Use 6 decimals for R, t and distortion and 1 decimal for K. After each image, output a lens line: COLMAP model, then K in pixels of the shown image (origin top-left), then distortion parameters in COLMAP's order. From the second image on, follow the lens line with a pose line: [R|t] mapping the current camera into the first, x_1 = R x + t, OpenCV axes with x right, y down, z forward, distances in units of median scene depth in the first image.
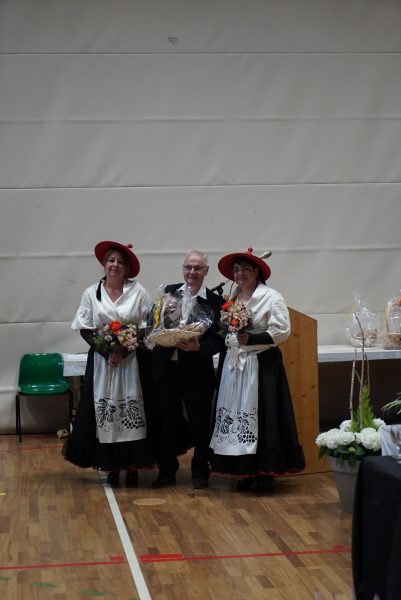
lens RADIAL K [[1302.4, 0, 175.4], [0, 1302.4, 294.3], [0, 0, 1]] dist [0.051696, 0.000000]
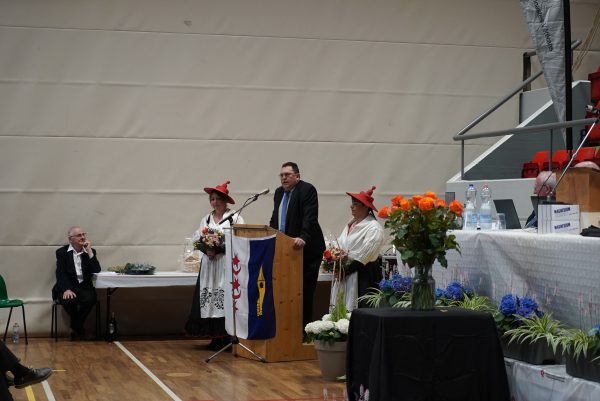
lens RADIAL K [[1247.7, 0, 297.5], [0, 1247.7, 201.6], [0, 0, 1]] dist [-0.053806, 0.000000]
pose [[0.990987, 0.028046, 0.130988, -0.049853], [-0.022502, 0.998795, -0.043609, 0.026371], [-0.132053, 0.040269, 0.990424, -0.193707]]
